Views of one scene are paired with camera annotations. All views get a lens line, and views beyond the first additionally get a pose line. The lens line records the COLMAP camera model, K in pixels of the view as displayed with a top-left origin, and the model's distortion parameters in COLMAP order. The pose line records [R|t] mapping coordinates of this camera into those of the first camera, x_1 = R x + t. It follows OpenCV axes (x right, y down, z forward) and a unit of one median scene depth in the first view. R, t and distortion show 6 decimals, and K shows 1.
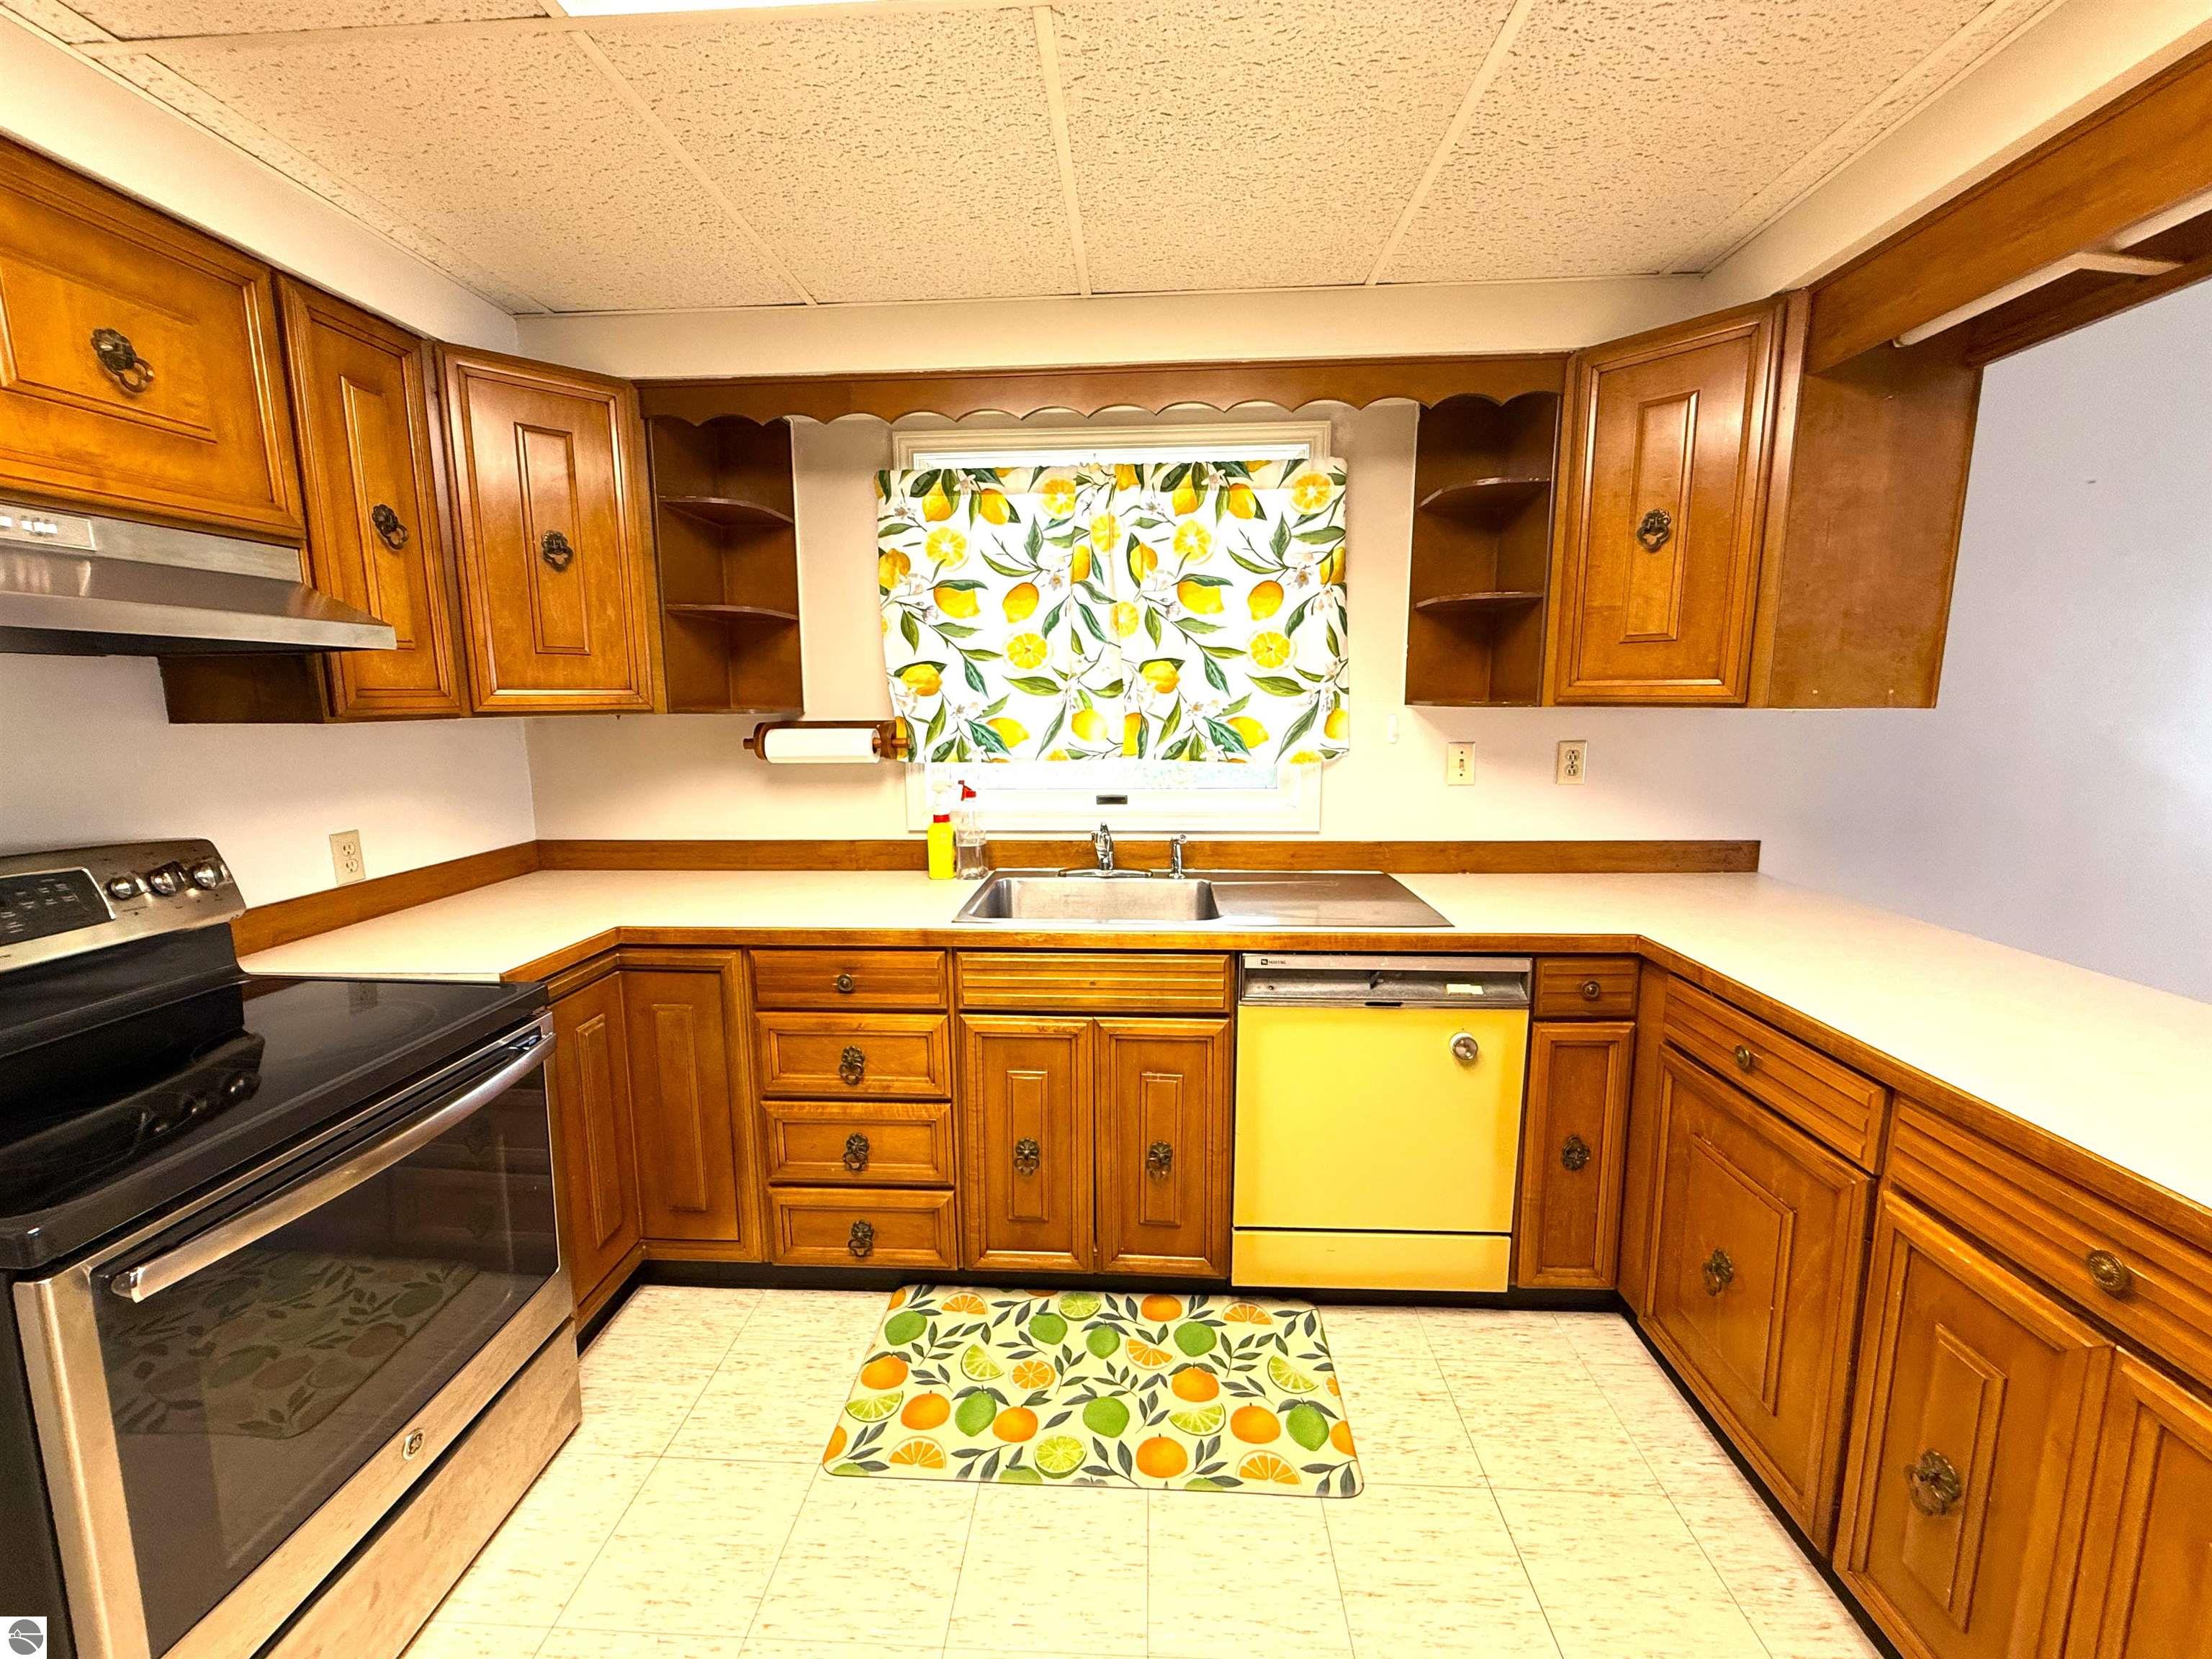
lens RADIAL K [[896.0, 0, 1099.9], [0, 896.0, 824.2], [0, 0, 1]] dist [-0.000323, -0.000084]
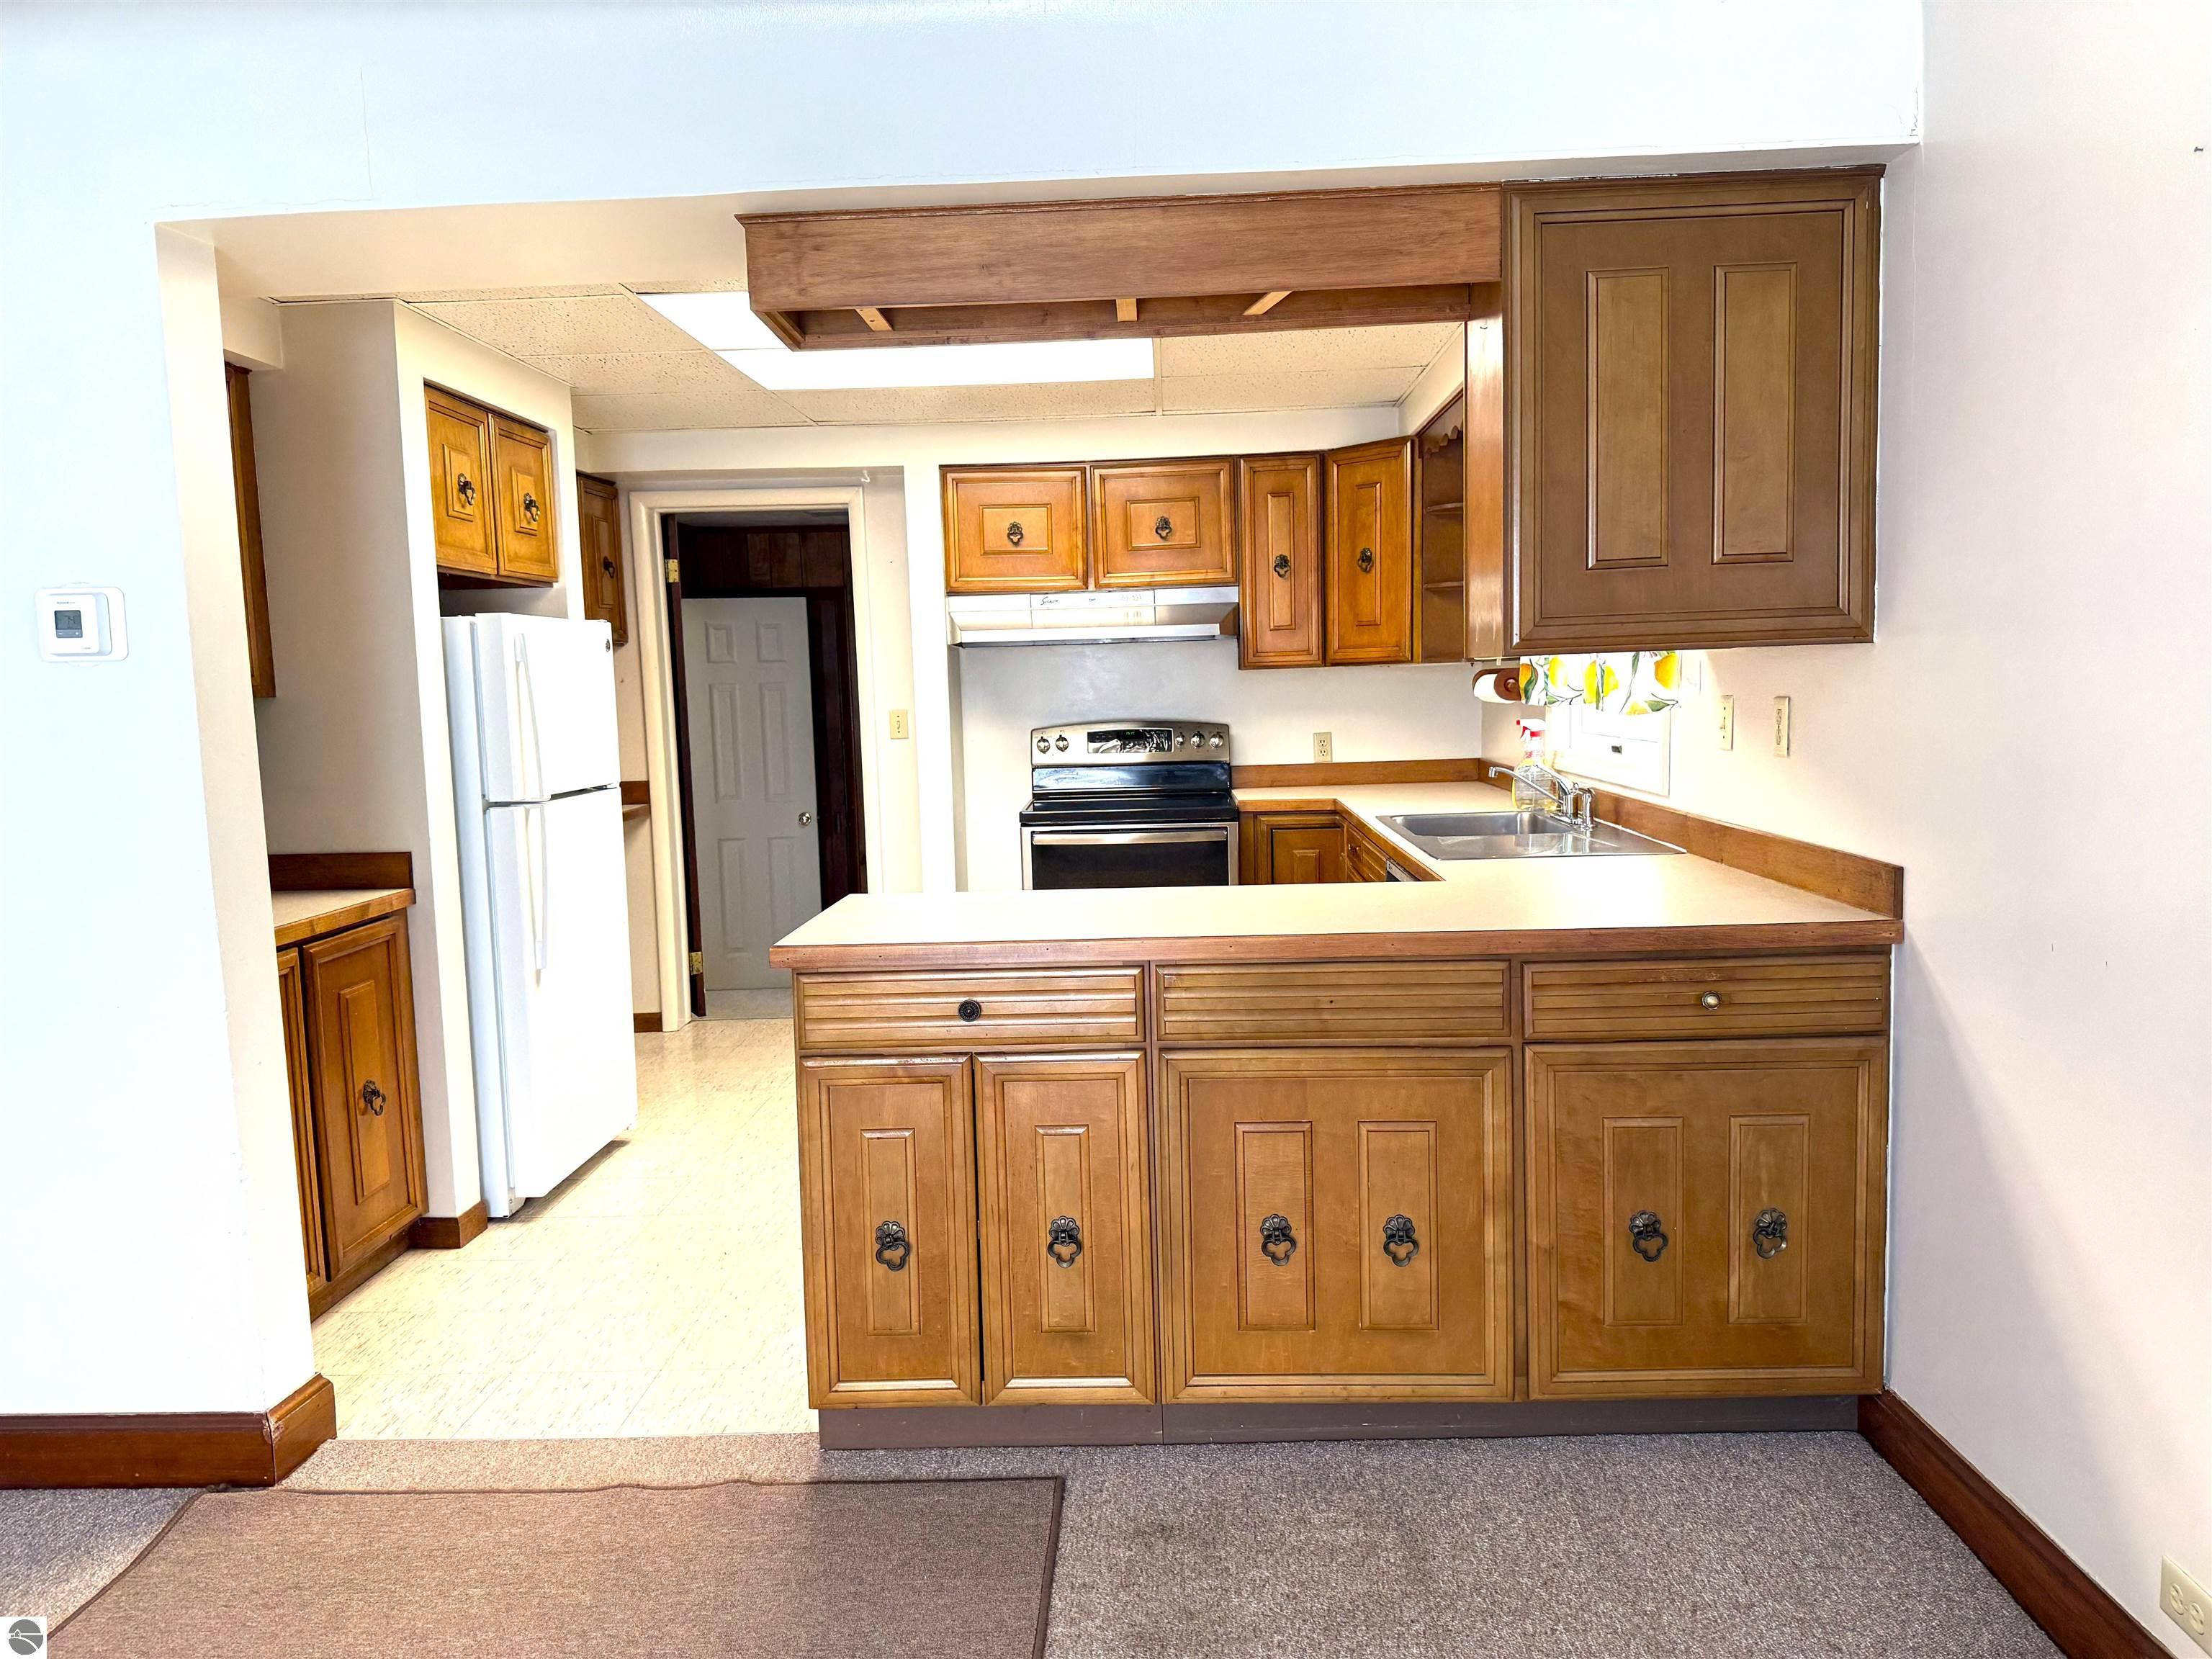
lens RADIAL K [[1551.3, 0, 1114.1], [0, 1551.3, 852.0], [0, 0, 1]] dist [0.109794, -0.126427]
pose [[0.018232, 0.116017, -0.993080, 2.257109], [-0.113652, 0.987048, 0.113226, -0.060190], [0.993353, 0.110802, 0.031181, 0.544294]]
